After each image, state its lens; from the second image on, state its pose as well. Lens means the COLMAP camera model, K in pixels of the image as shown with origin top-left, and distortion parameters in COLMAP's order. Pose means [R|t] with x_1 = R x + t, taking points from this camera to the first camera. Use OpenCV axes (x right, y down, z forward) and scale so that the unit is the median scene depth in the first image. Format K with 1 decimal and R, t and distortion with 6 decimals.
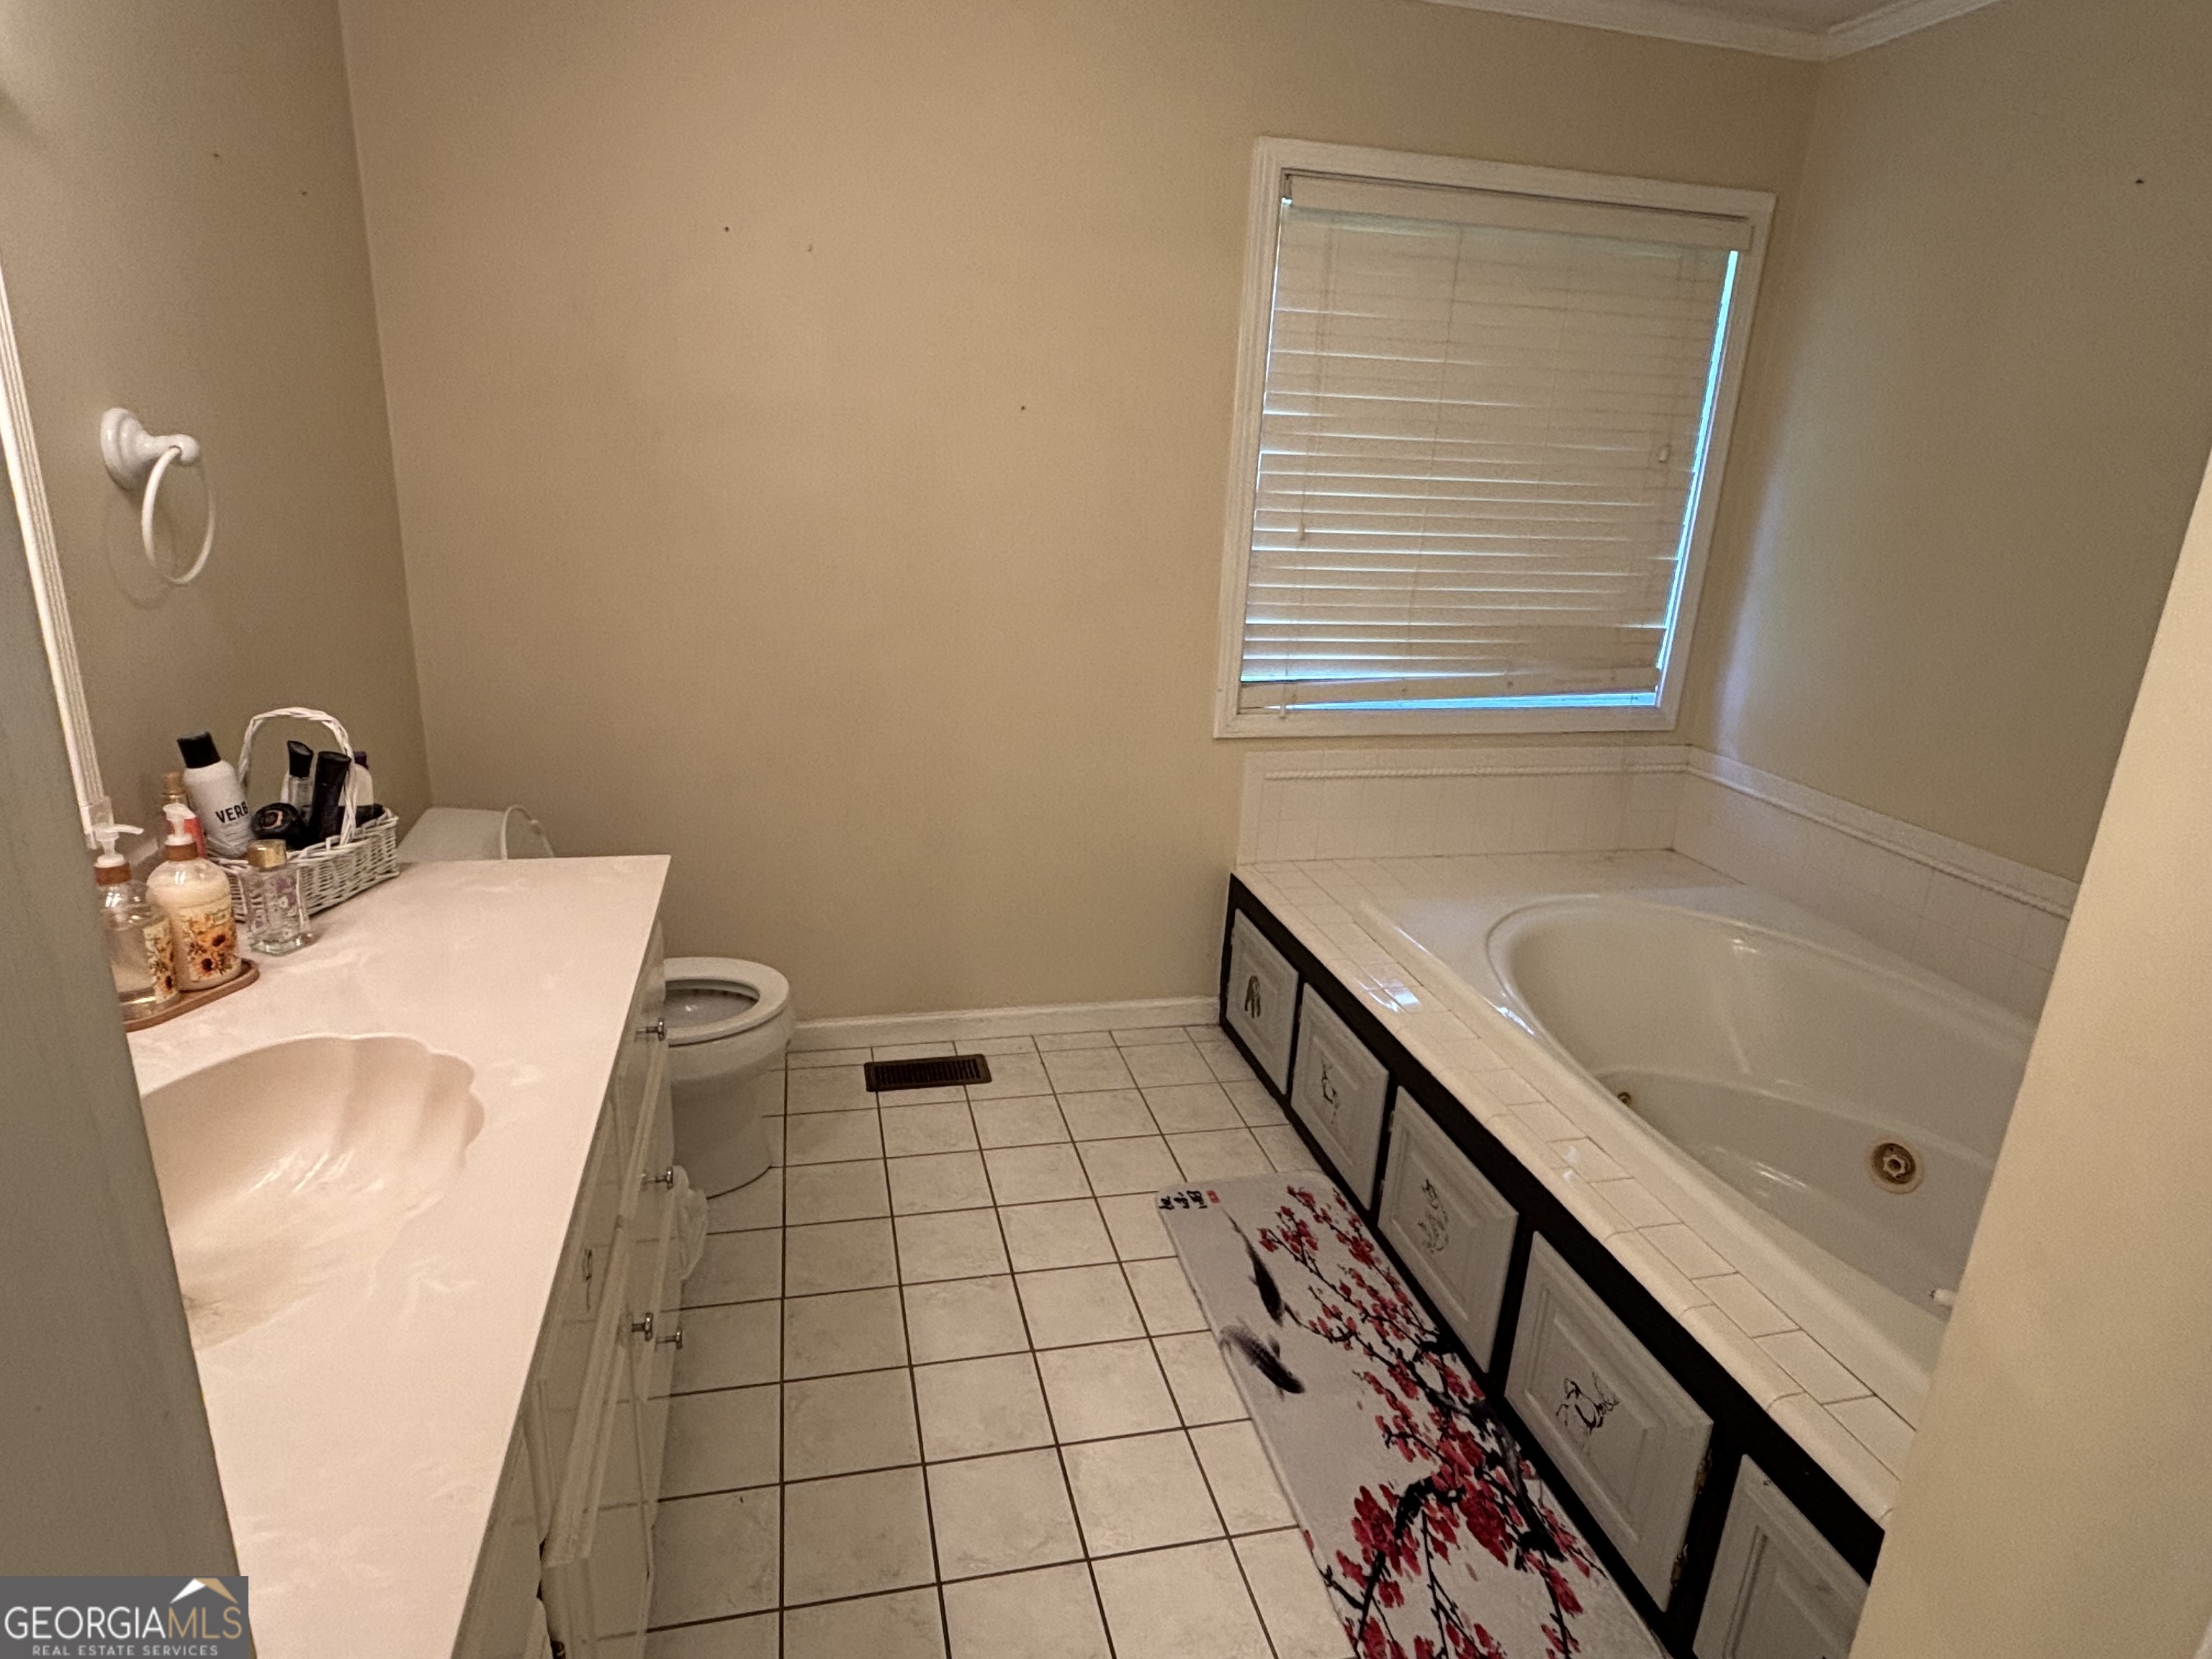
lens RADIAL K [[1204.5, 0, 1088.7], [0, 1204.5, 825.0], [0, 0, 1]] dist [-0.006106, 0.002021]
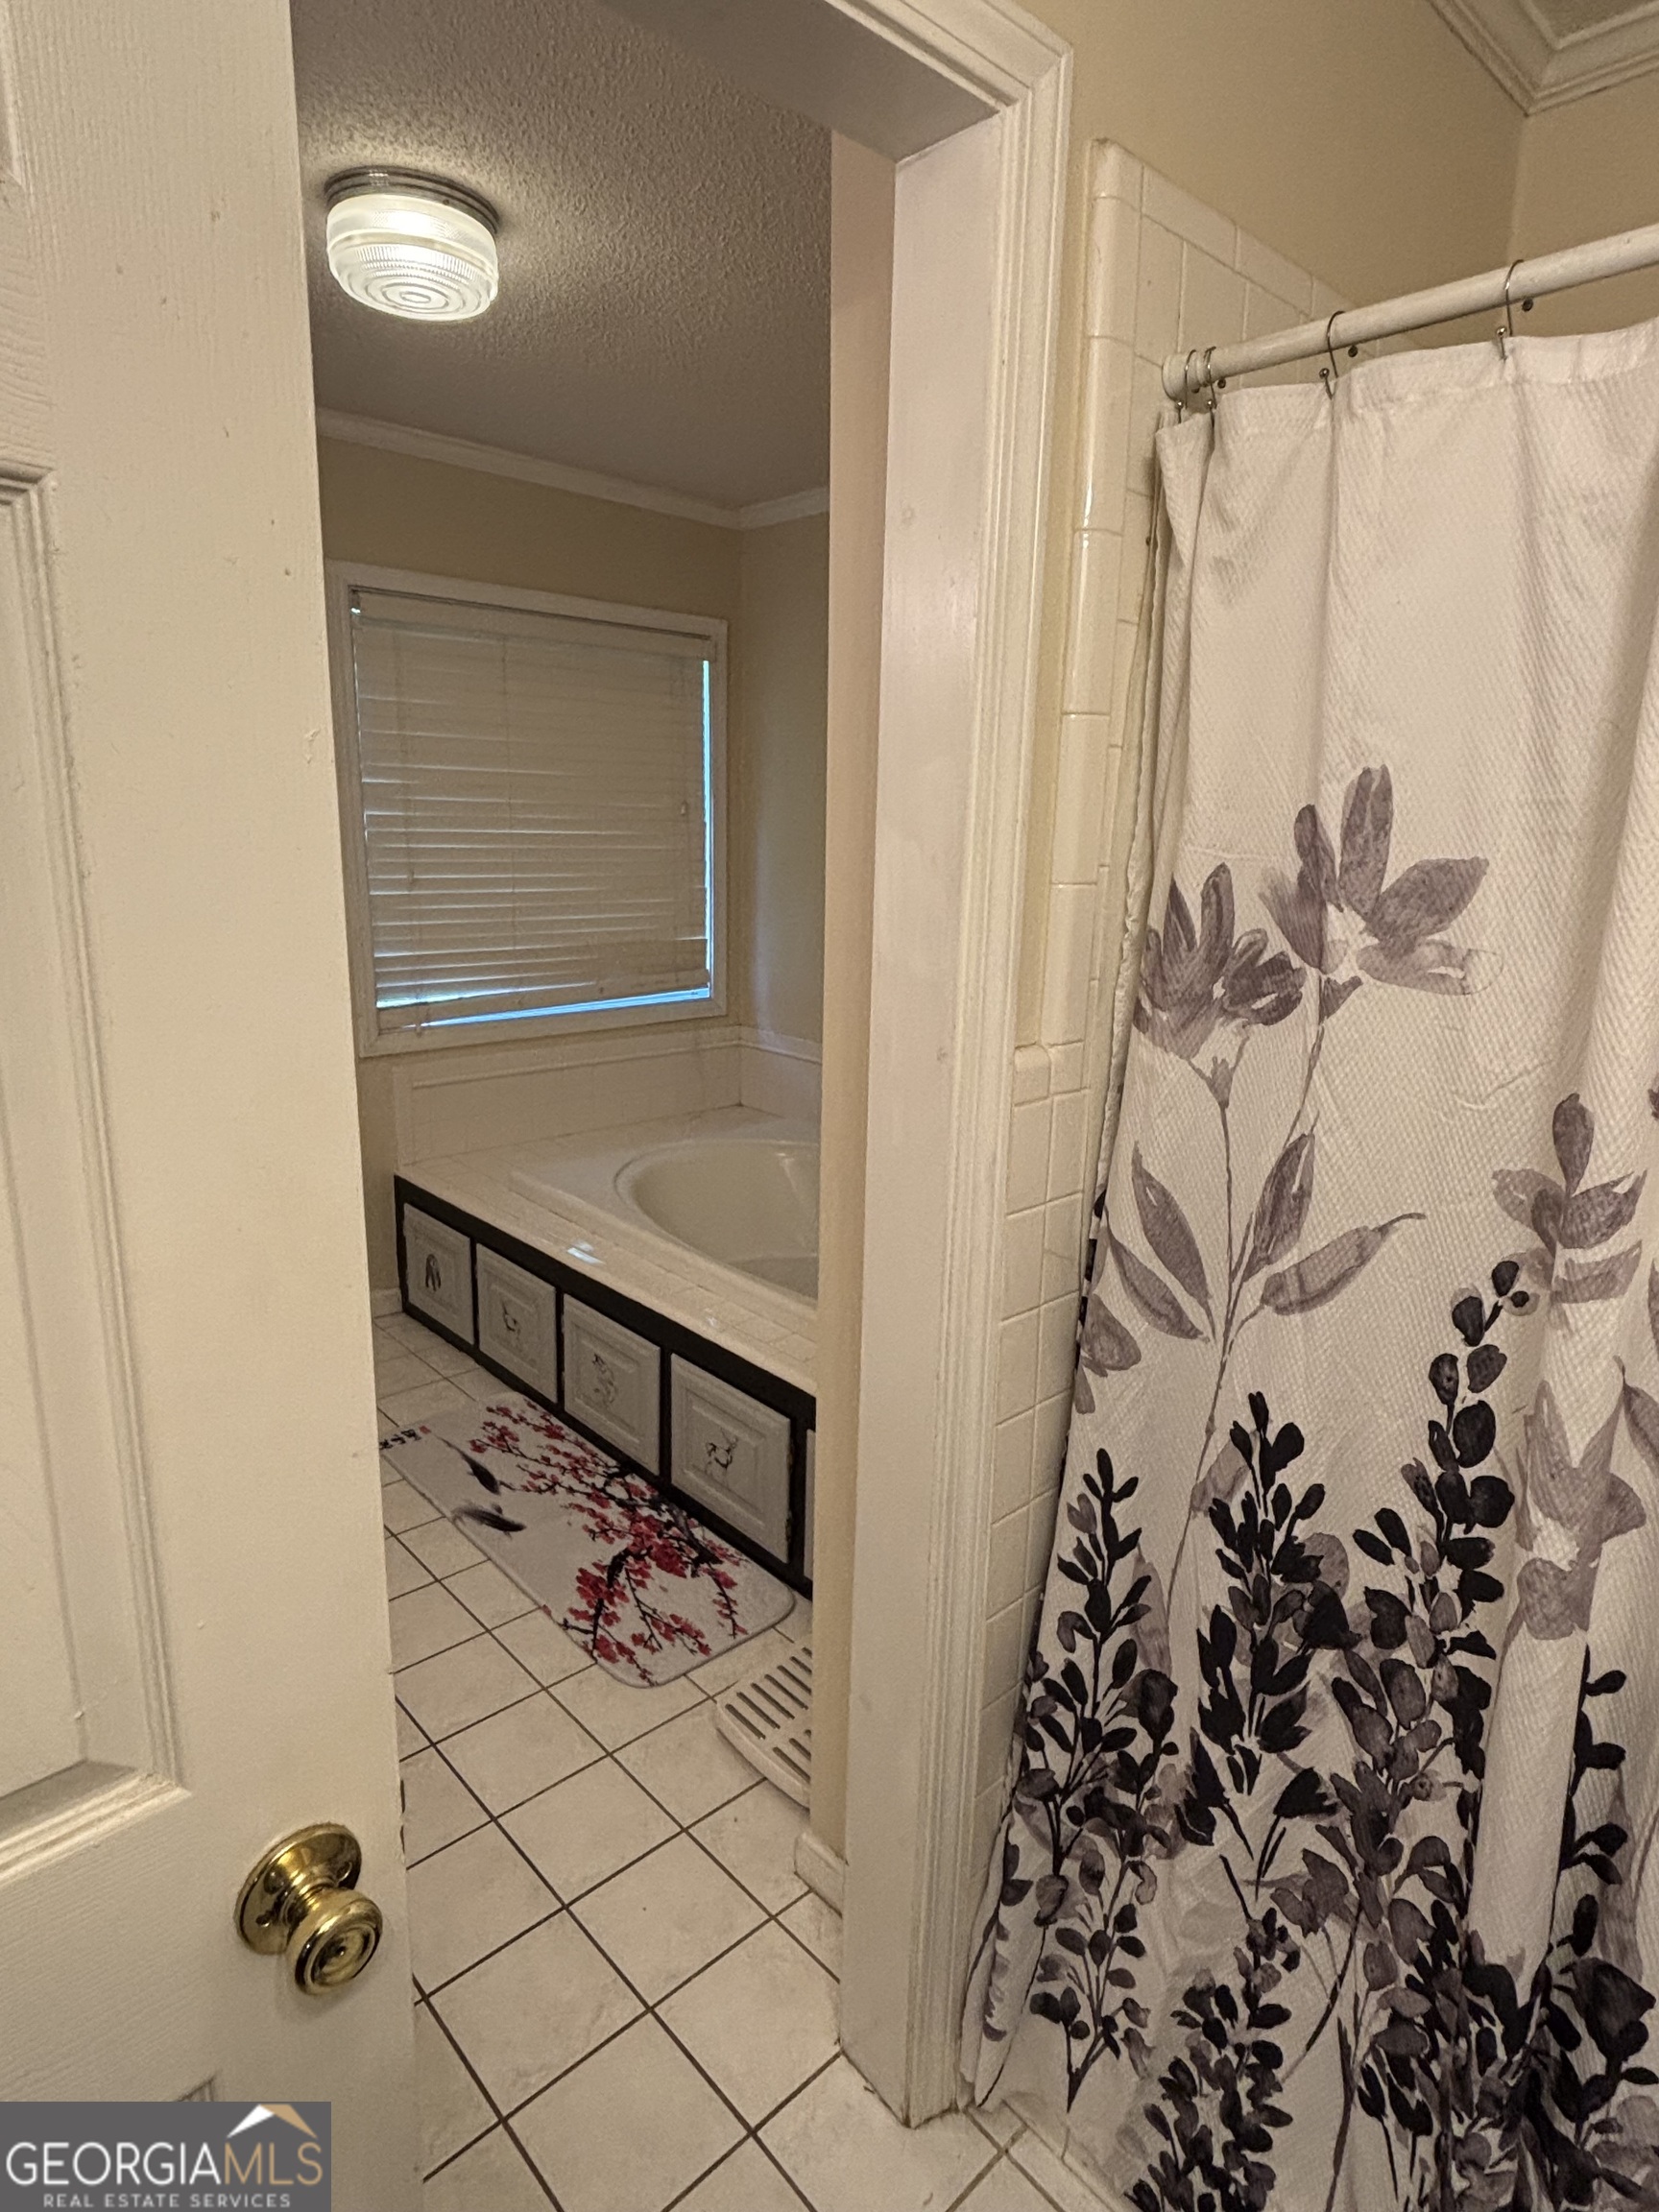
lens RADIAL K [[1204.5, 0, 816.0], [0, 1204.5, 1105.2], [0, 0, 1]] dist [-0.006106, 0.002021]
pose [[0.873076, -0.136522, 0.468081, -0.087936], [0.165679, 0.985946, -0.021465, 0.101560], [-0.458573, 0.096291, 0.883425, -0.312463]]
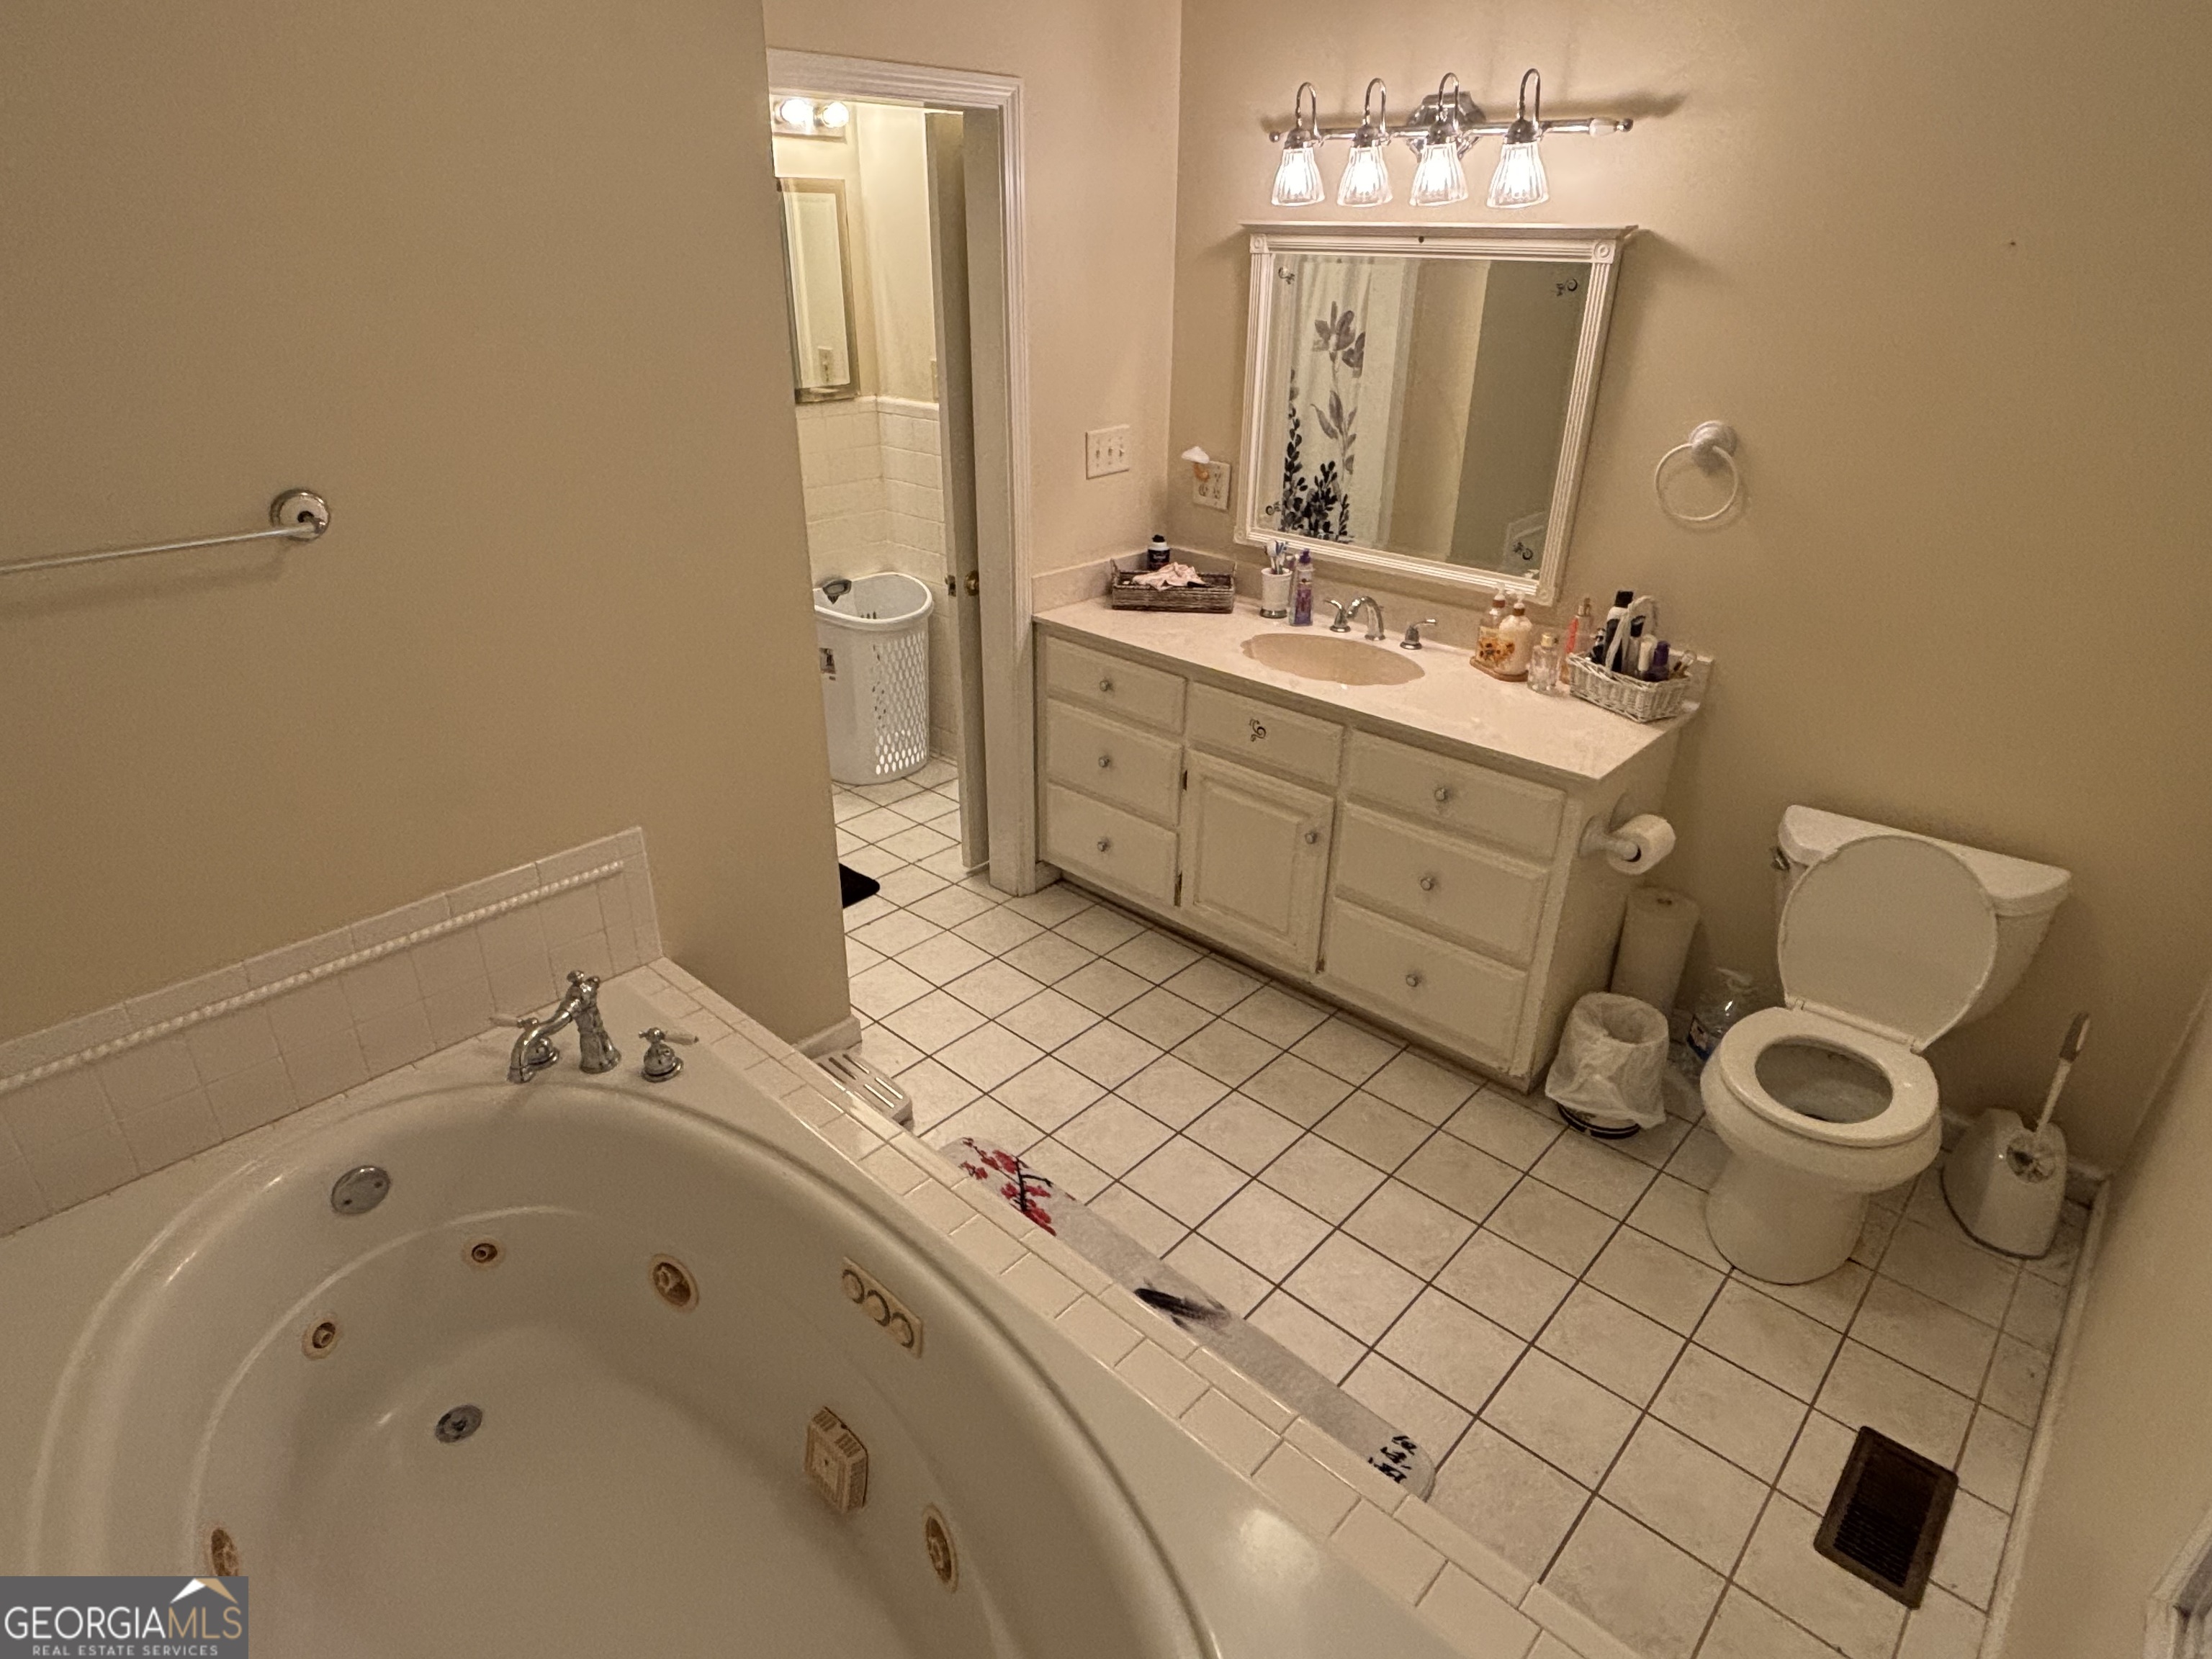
lens RADIAL K [[1204.5, 0, 1101.5], [0, 1204.5, 828.9], [0, 0, 1]] dist [-0.006106, 0.002021]
pose [[-0.825368, 0.198226, -0.528654, 0.706064], [-0.214116, 0.756499, 0.617951, -0.552594], [0.522420, 0.623230, -0.581947, 1.343619]]
